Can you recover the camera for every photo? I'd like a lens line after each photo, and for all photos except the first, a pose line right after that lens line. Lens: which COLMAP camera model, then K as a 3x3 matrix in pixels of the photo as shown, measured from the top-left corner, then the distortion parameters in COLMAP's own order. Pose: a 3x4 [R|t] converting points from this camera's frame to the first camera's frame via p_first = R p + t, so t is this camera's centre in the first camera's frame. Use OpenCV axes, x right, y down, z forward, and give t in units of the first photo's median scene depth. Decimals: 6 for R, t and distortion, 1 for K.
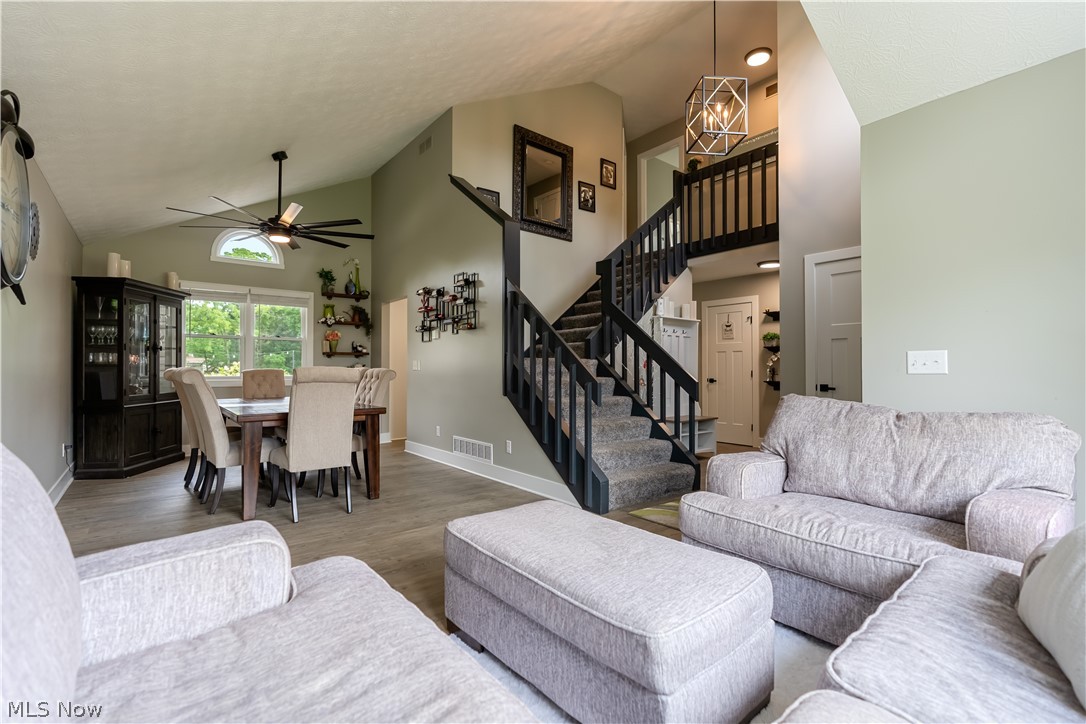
lens RADIAL K [[495.3, 0, 541.7], [0, 495.3, 363.7], [0, 0, 1]] dist [-0.000446, 0.000226]
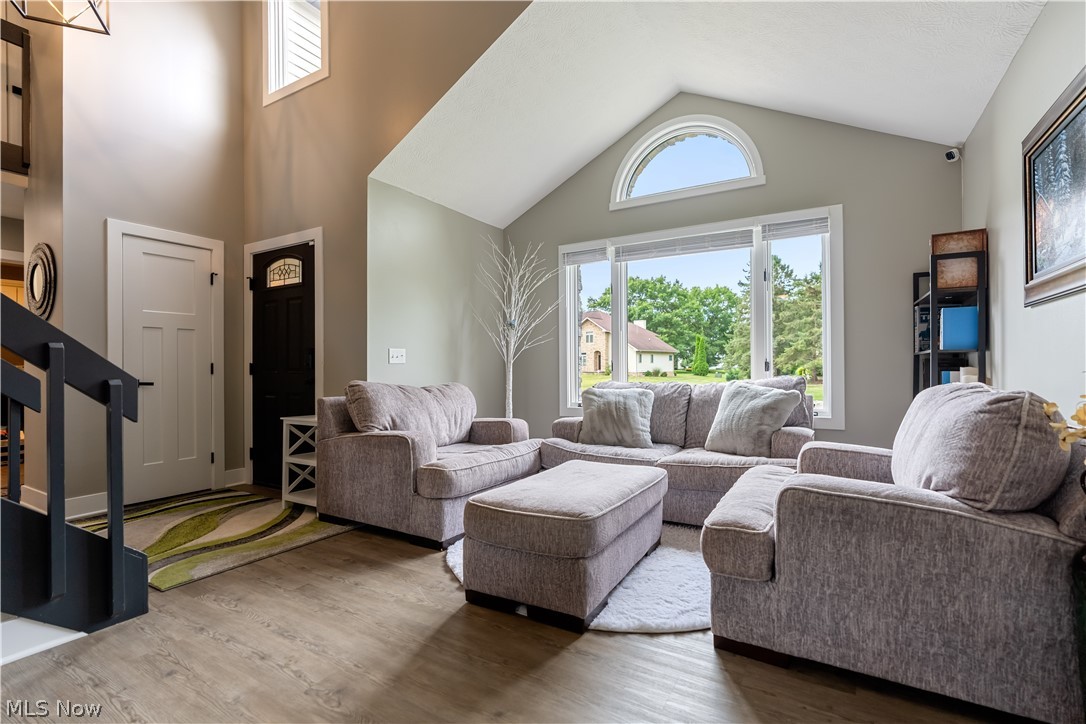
lens RADIAL K [[495.3, 0, 541.7], [0, 495.3, 363.7], [0, 0, 1]] dist [-0.000446, 0.000226]
pose [[-0.354073, 0.008544, 0.935179, -0.346517], [-0.006643, 0.999910, -0.011651, 0.015656], [-0.935194, -0.010338, -0.353985, 0.477650]]
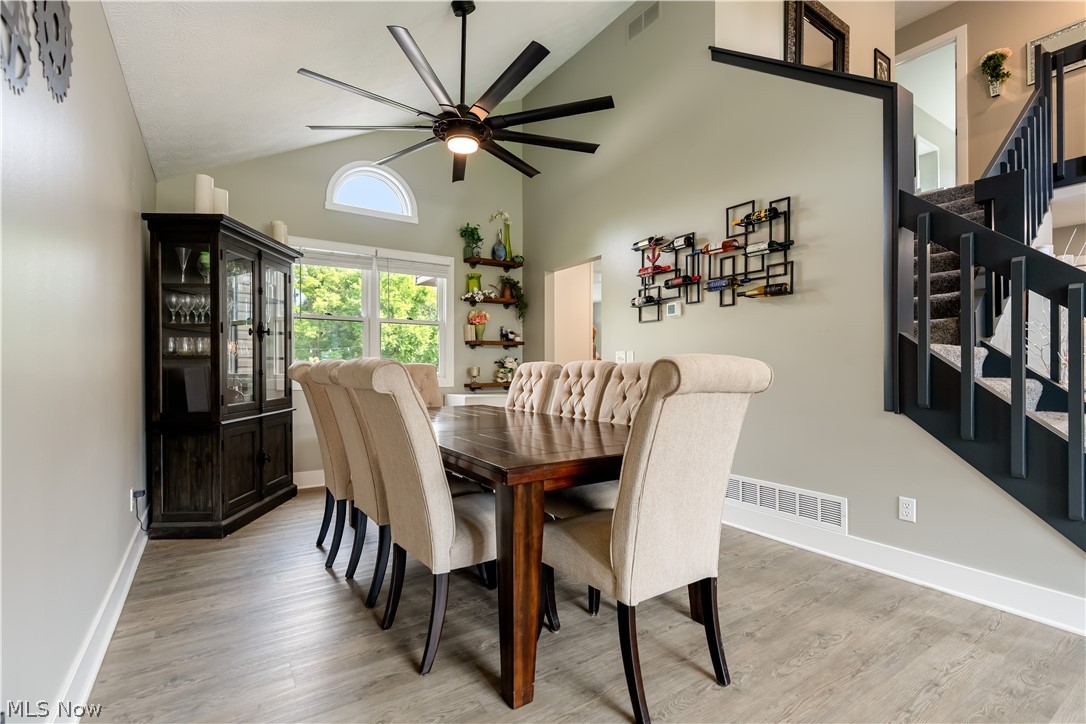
lens RADIAL K [[502.1, 0, 542.8], [0, 502.1, 367.0], [0, 0, 1]] dist [-0.002849, -0.000596]
pose [[0.996141, 0.001002, -0.087764, -0.308636], [0.000107, 0.999920, 0.012620, 0.006499], [0.087769, -0.012580, 0.996061, 0.326864]]
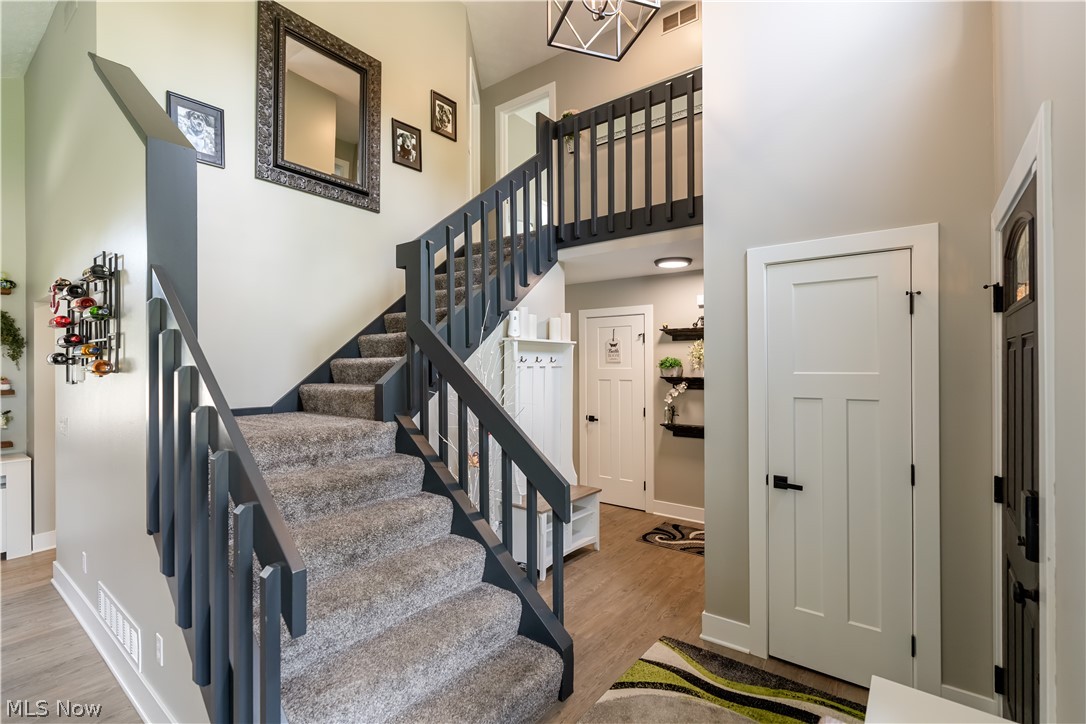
lens RADIAL K [[495.3, 0, 541.7], [0, 495.3, 363.7], [0, 0, 1]] dist [-0.000446, 0.000226]
pose [[0.972860, -0.005443, 0.231332, 0.124466], [0.002308, 0.999902, 0.013819, -0.070469], [-0.231385, -0.012910, 0.972777, 0.373050]]
